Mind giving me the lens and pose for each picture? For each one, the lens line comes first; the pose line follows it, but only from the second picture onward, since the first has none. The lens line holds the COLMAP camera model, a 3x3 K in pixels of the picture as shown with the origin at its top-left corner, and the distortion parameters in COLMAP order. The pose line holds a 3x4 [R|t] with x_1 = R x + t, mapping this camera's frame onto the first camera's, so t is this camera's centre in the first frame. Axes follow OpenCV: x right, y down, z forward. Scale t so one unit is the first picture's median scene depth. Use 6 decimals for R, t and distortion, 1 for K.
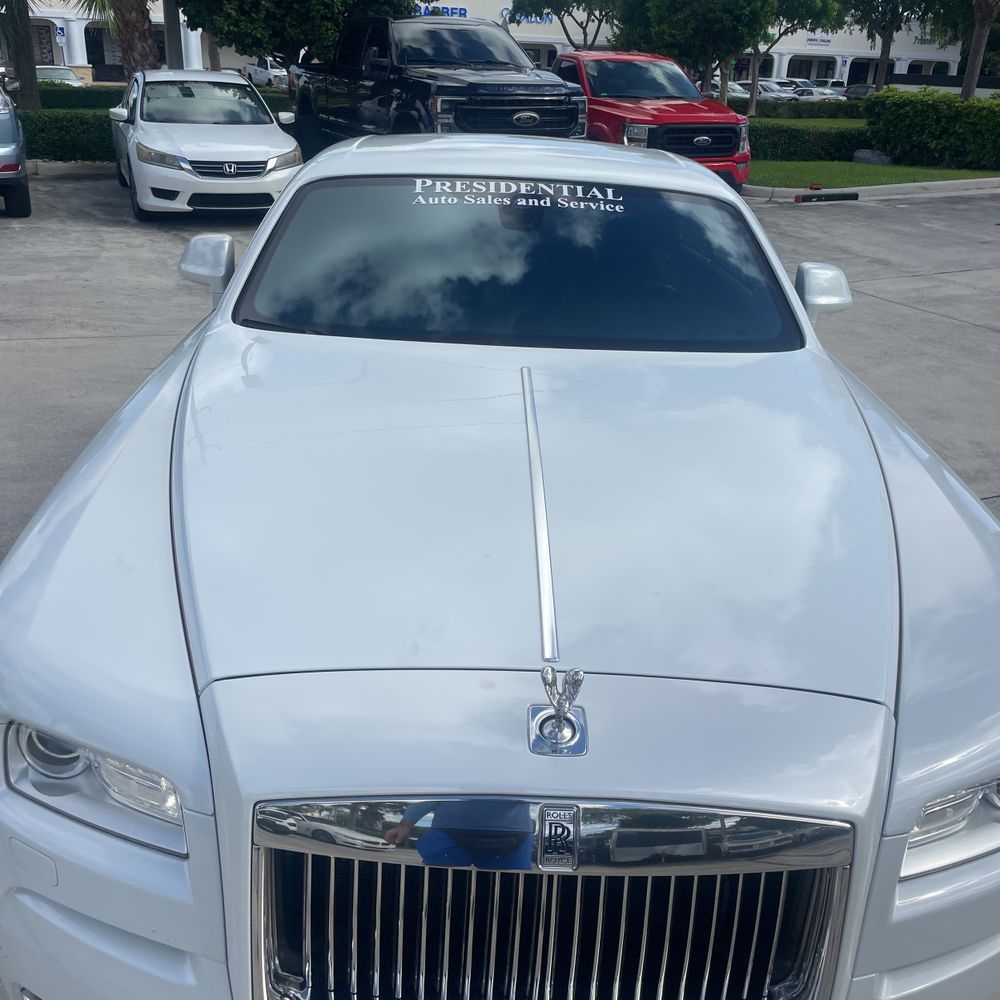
lens RADIAL K [[1010.2, 0, 500.0], [0, 1010.2, 500.0], [0, 0, 1]] dist [0.085321, -0.115146]
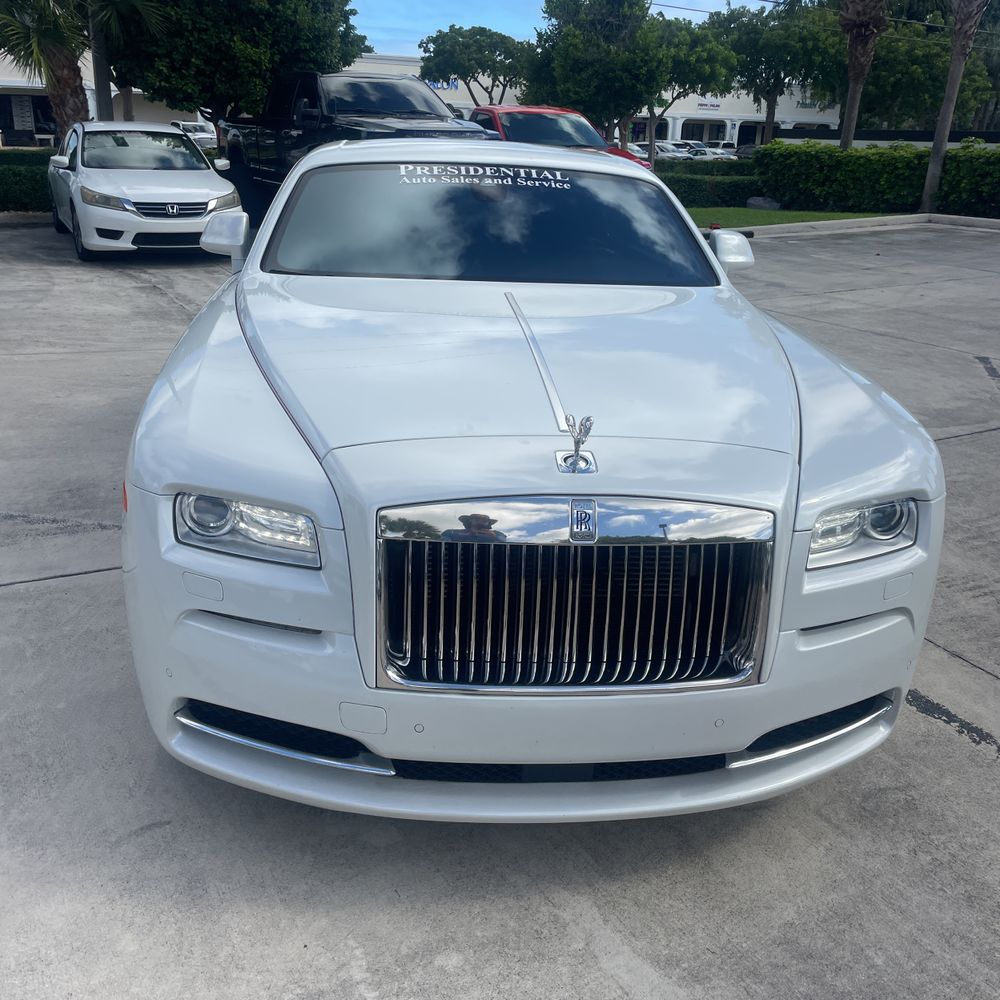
lens RADIAL K [[1007.1, 0, 506.6], [0, 1007.1, 498.4], [0, 0, 1]] dist [0.089383, -0.124179]
pose [[0.995608, -0.038589, 0.085295, -0.021445], [0.043394, 0.997531, -0.055218, 0.044478], [-0.082953, 0.058677, 0.994824, -0.055790]]
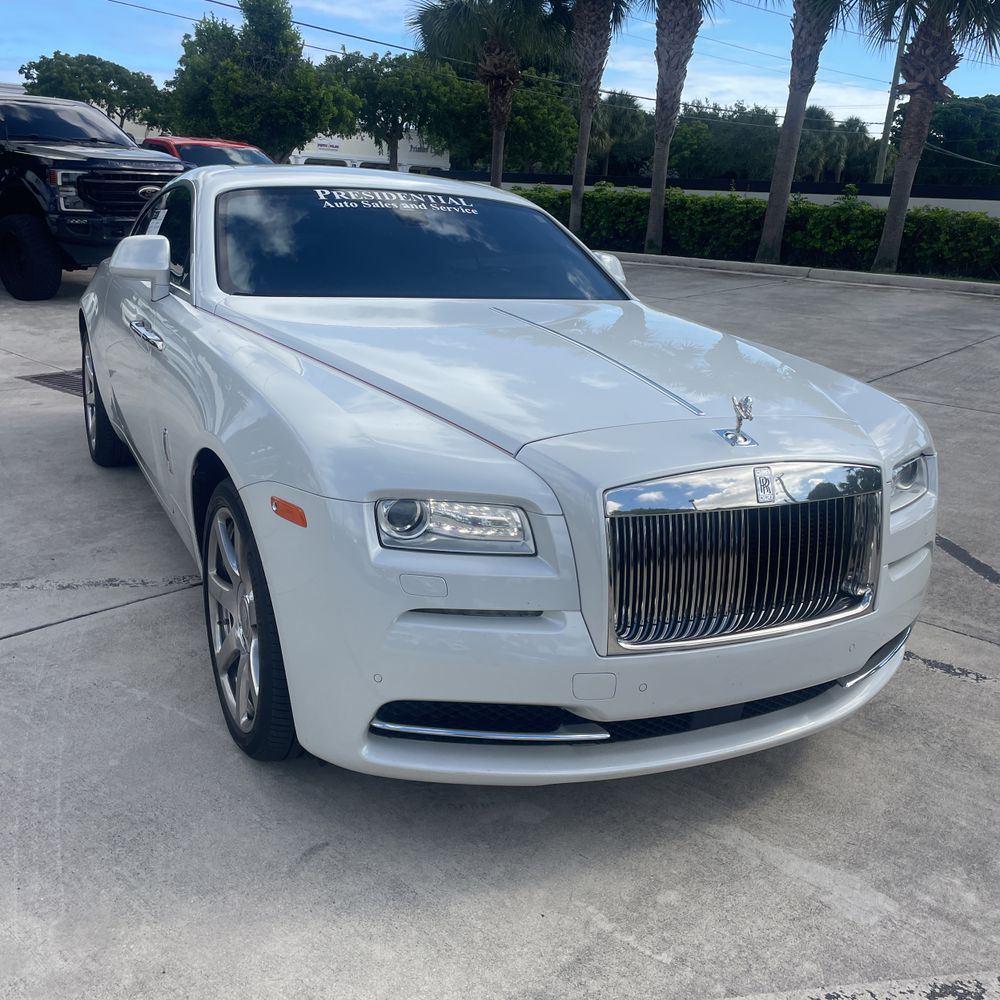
lens RADIAL K [[1007.1, 0, 506.6], [0, 1007.1, 498.4], [0, 0, 1]] dist [0.089383, -0.124179]
pose [[0.897813, -0.124658, 0.422365, -0.127044], [0.161864, 0.985376, -0.053244, 0.044436], [-0.409551, 0.116169, 0.904861, -0.045925]]
